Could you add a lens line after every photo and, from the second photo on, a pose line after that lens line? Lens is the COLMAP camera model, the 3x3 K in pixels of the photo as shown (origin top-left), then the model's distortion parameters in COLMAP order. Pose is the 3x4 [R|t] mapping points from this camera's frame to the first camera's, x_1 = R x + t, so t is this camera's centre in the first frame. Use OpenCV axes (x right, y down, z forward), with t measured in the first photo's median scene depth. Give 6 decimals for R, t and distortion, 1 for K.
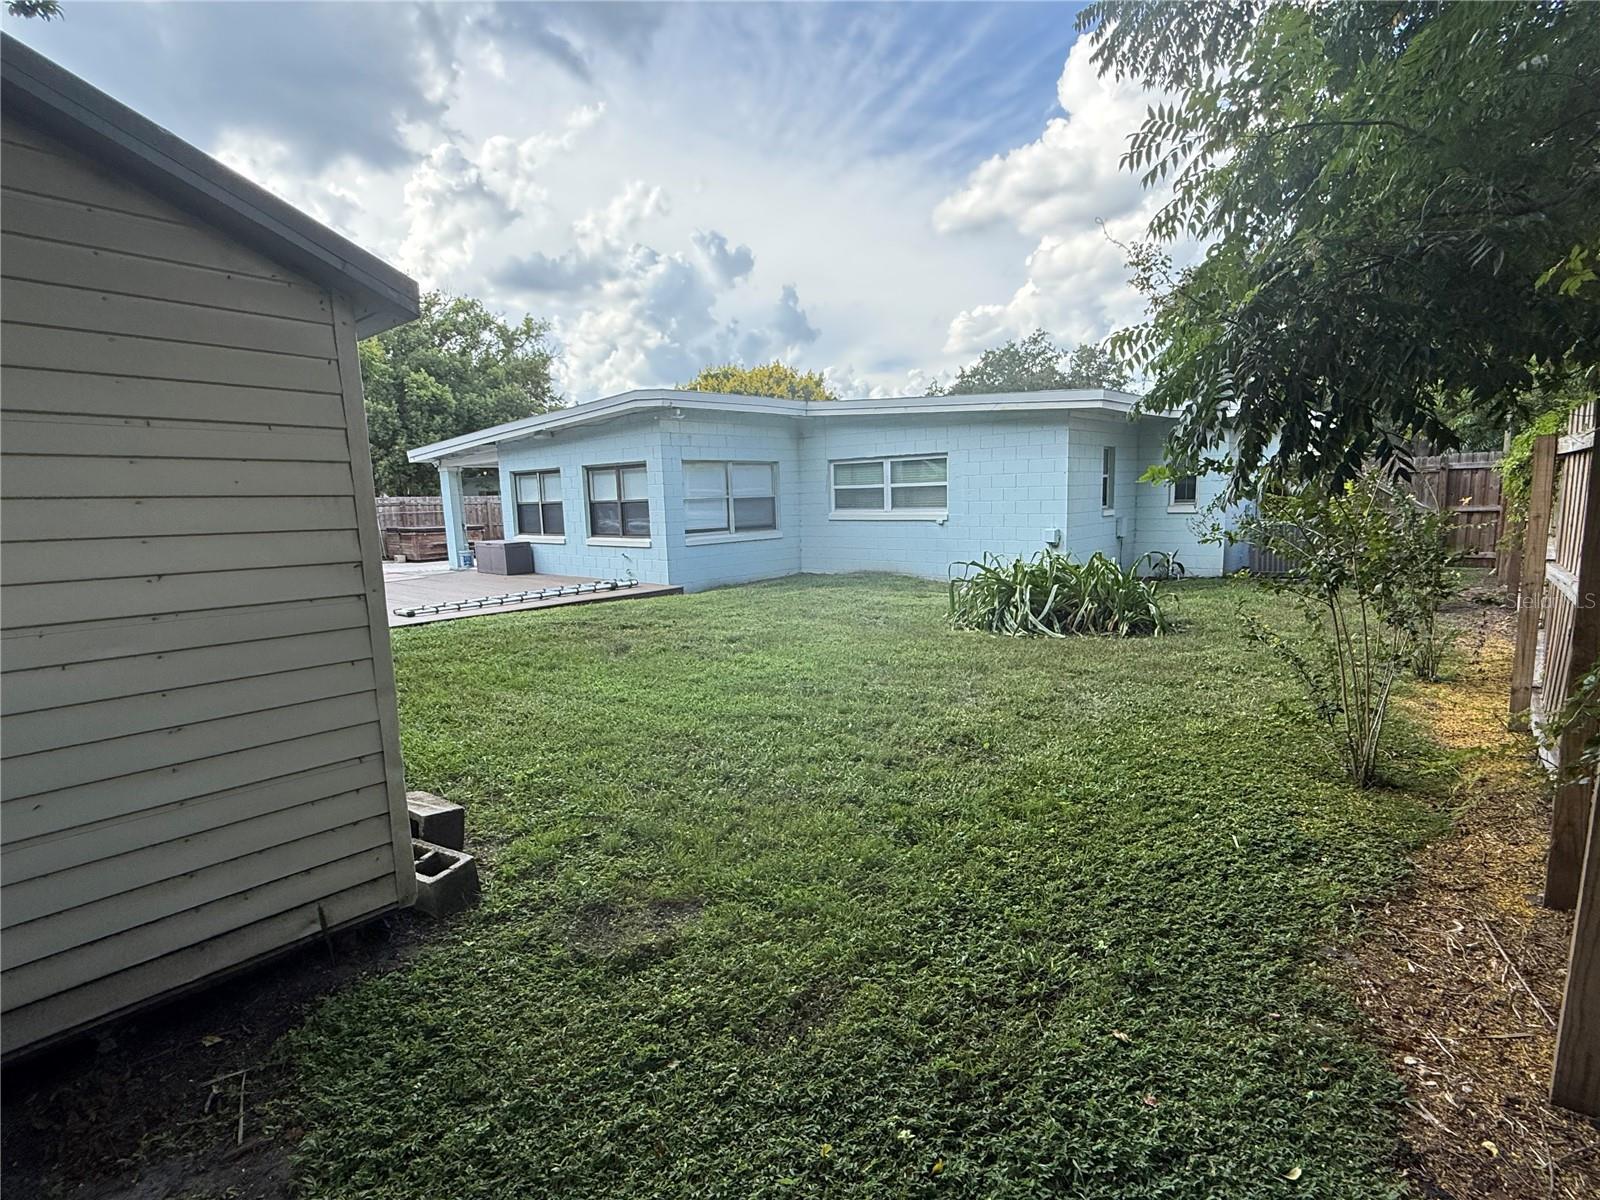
lens RADIAL K [[796.1, 0, 800.0], [0, 796.1, 600.0], [0, 0, 1]] dist [0.000972, -0.001109]
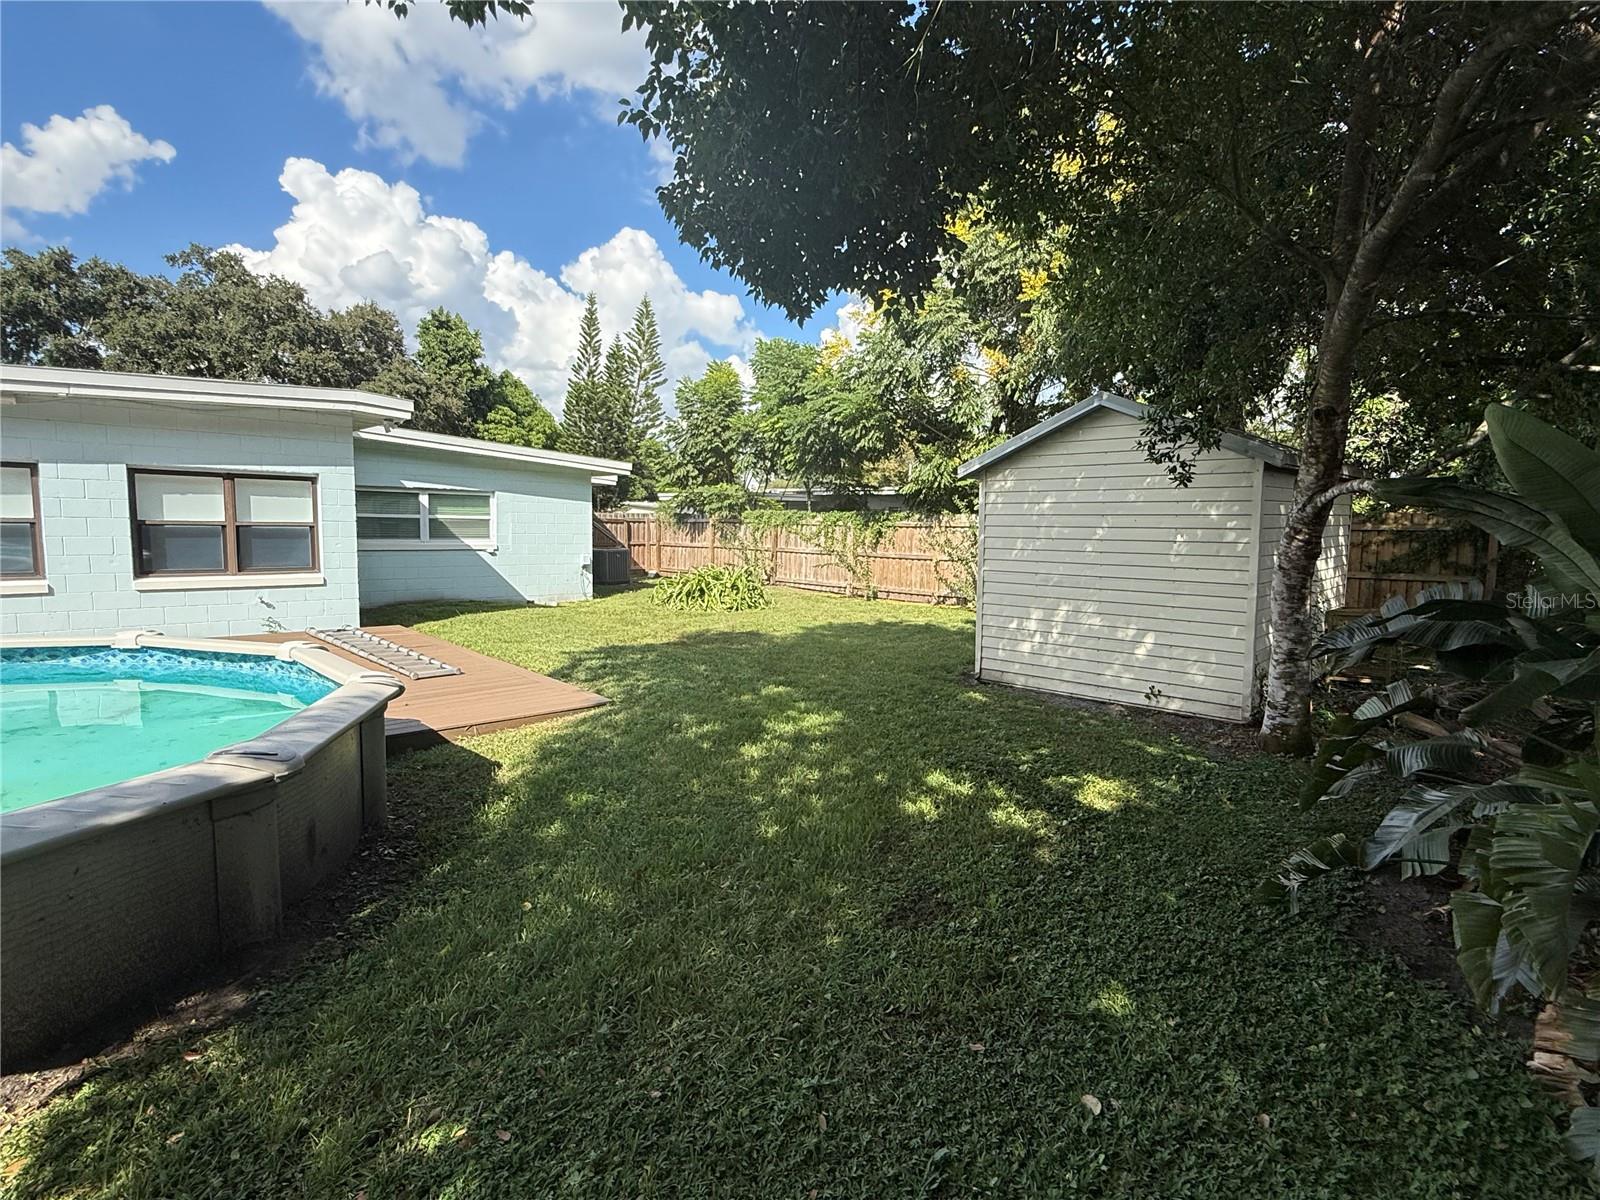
lens RADIAL K [[796.1, 0, 800.0], [0, 796.1, 600.0], [0, 0, 1]] dist [0.000972, -0.001109]
pose [[0.116221, -0.064480, 0.991128, -0.854429], [0.109360, 0.992654, 0.051756, -0.039281], [-0.987184, 0.102374, 0.122419, 0.421824]]
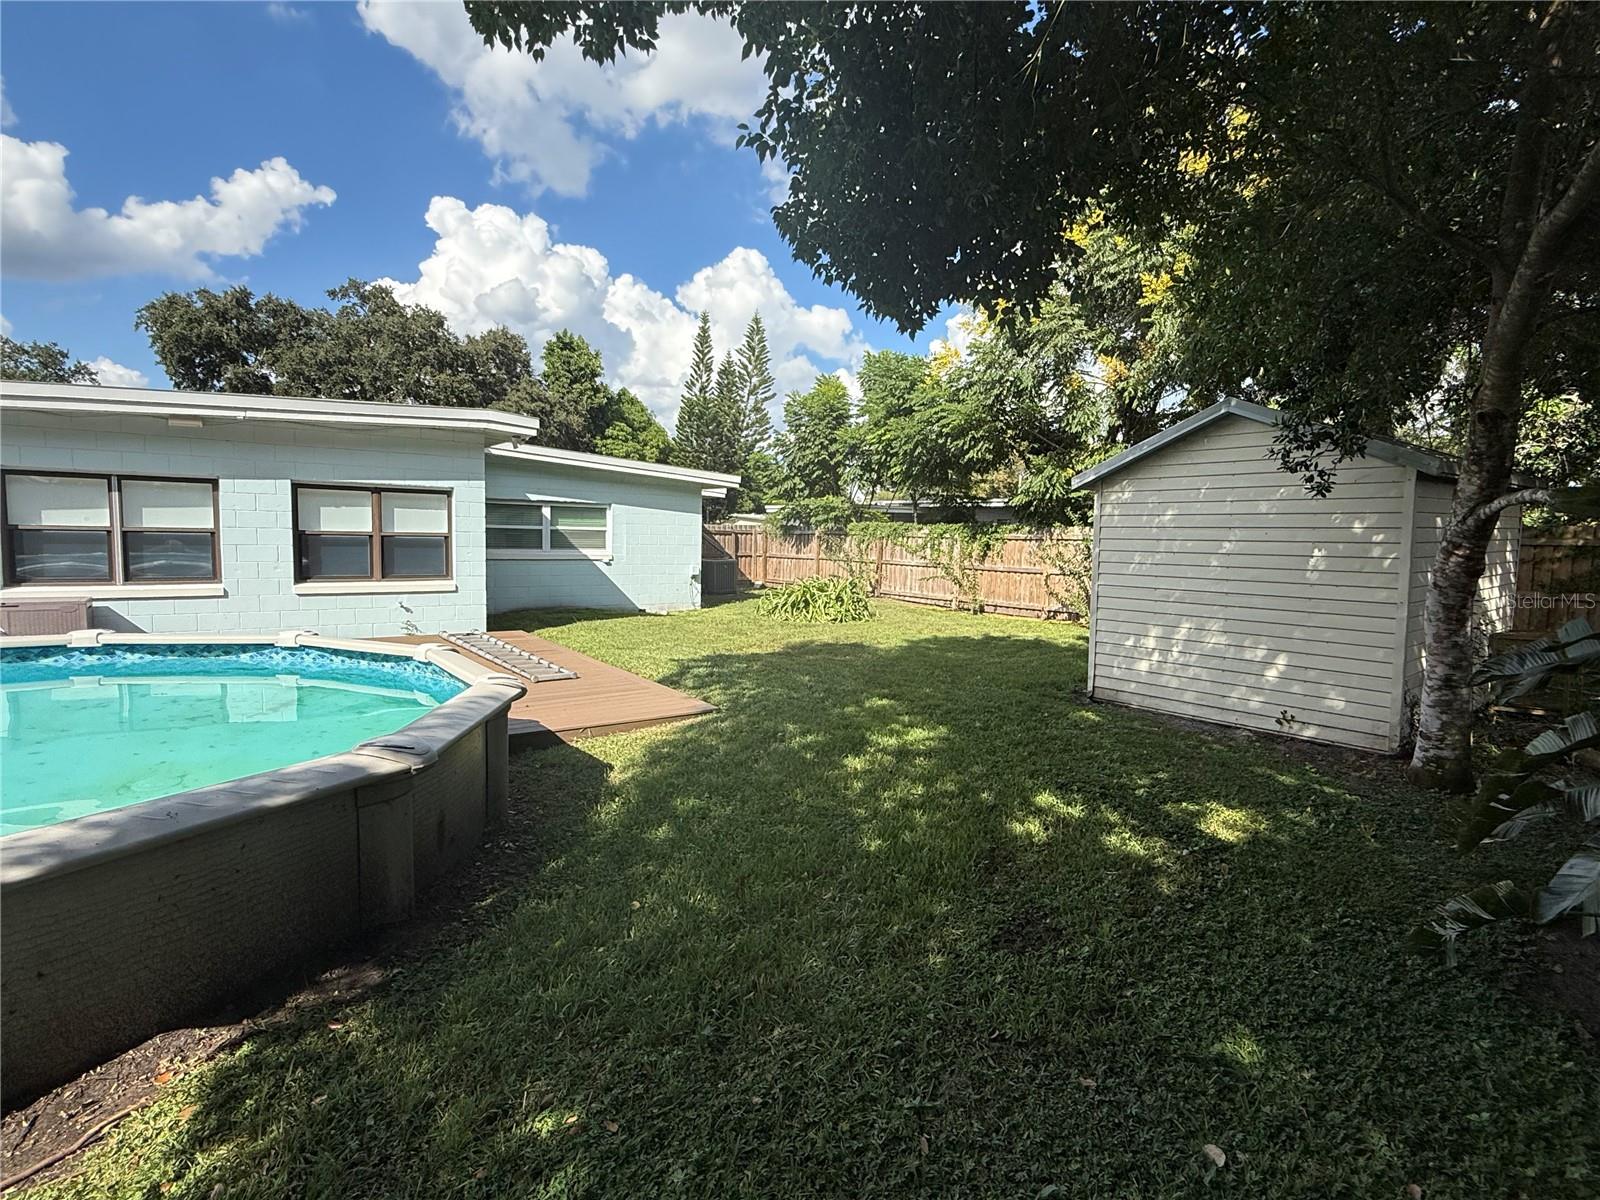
lens RADIAL K [[796.1, 0, 800.0], [0, 796.1, 600.0], [0, 0, 1]] dist [0.000972, -0.001109]
pose [[0.242732, -0.047280, 0.968941, -0.855578], [0.099409, 0.994766, 0.023636, -0.039492], [-0.964987, 0.090584, 0.246161, 0.423789]]
